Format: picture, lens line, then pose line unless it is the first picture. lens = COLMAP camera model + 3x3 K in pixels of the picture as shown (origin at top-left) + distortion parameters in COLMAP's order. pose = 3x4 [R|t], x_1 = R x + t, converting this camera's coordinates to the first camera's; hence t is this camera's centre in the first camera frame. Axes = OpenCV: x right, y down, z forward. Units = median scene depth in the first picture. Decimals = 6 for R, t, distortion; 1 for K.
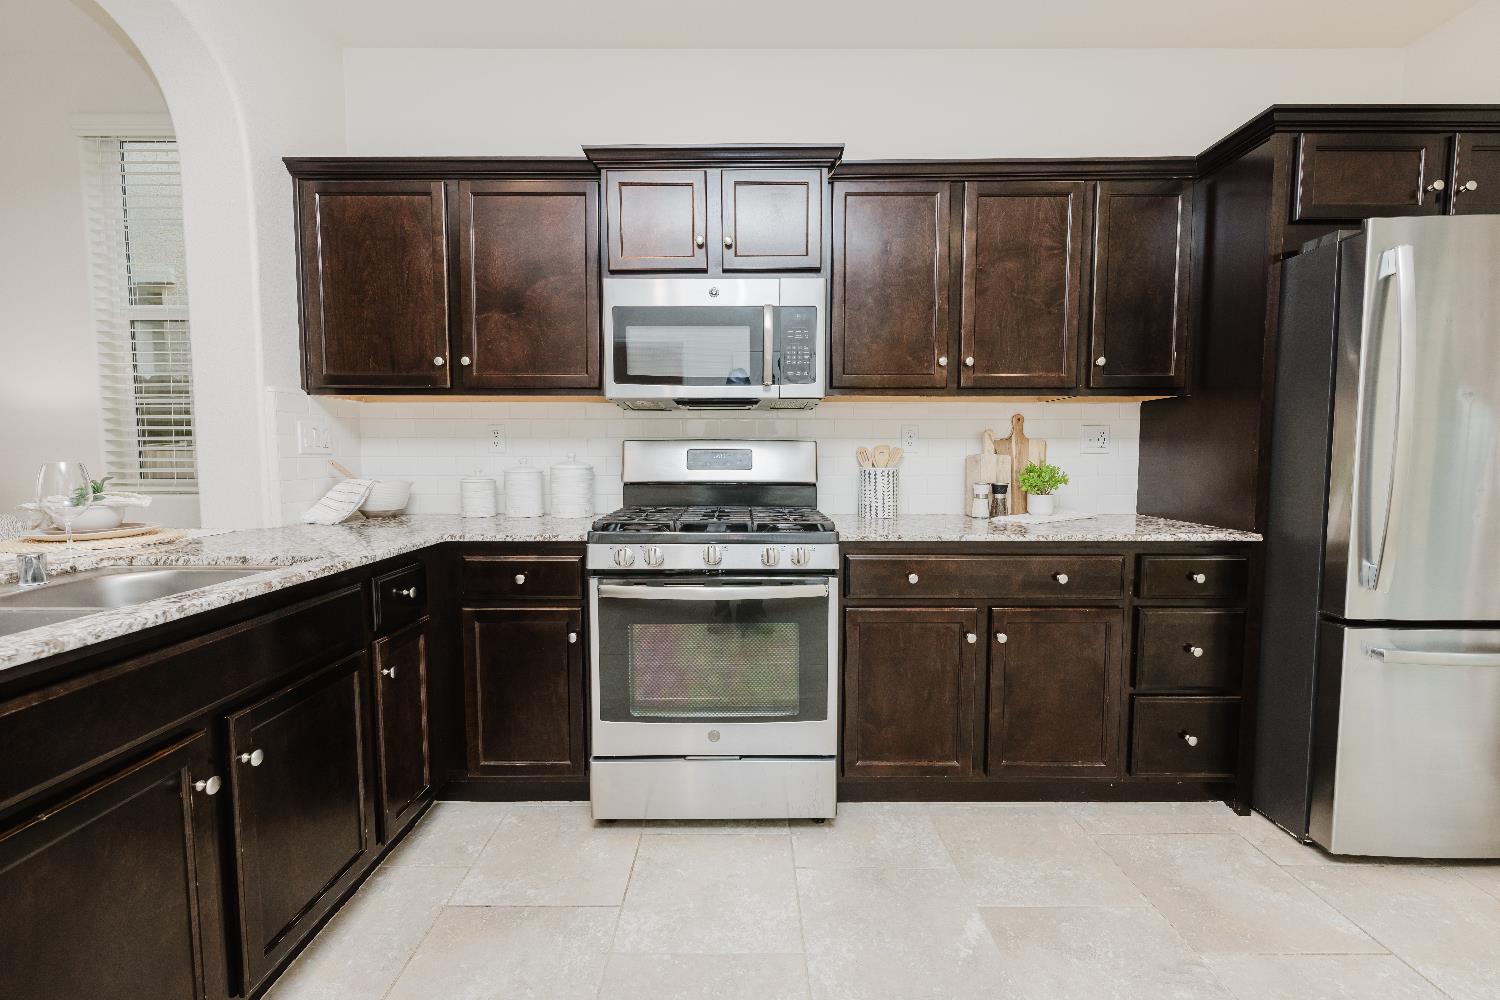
lens RADIAL K [[615.0, 0, 743.0], [0, 615.0, 497.6], [0, 0, 1]] dist [-0.002793, -0.000175]
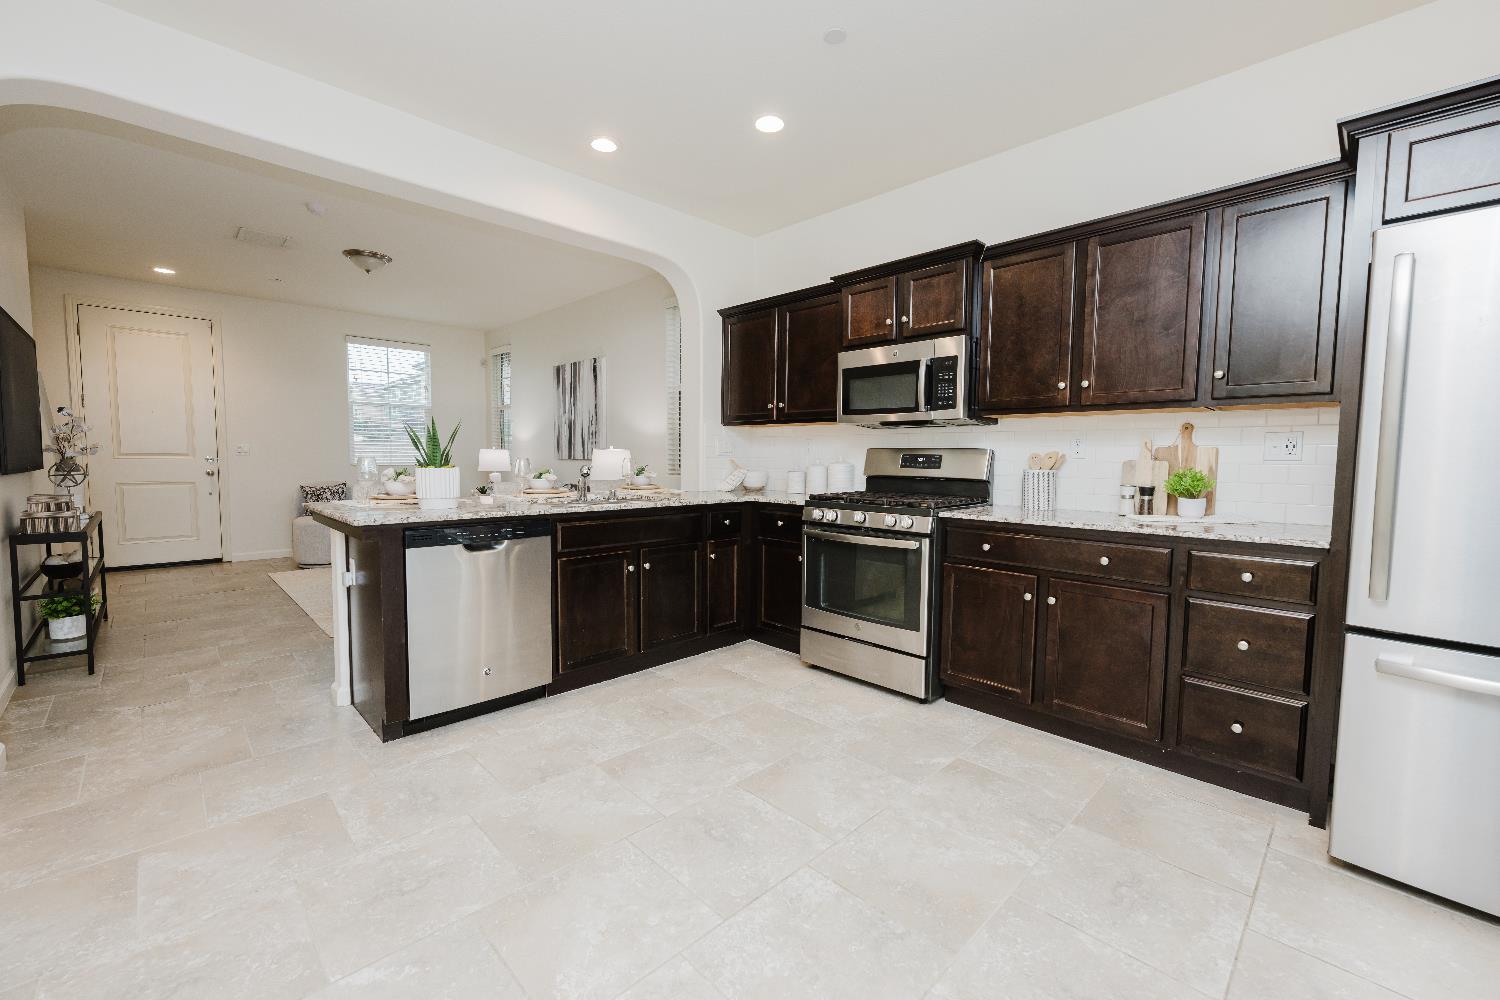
lens RADIAL K [[607.7, 0, 746.2], [0, 607.7, 496.3], [0, 0, 1]] dist [-0.001729, -0.000121]
pose [[0.700445, 0.053453, -0.711702, 0.848927], [-0.057890, 0.998161, 0.017993, 0.021740], [0.711355, 0.028598, 0.702251, -0.360239]]
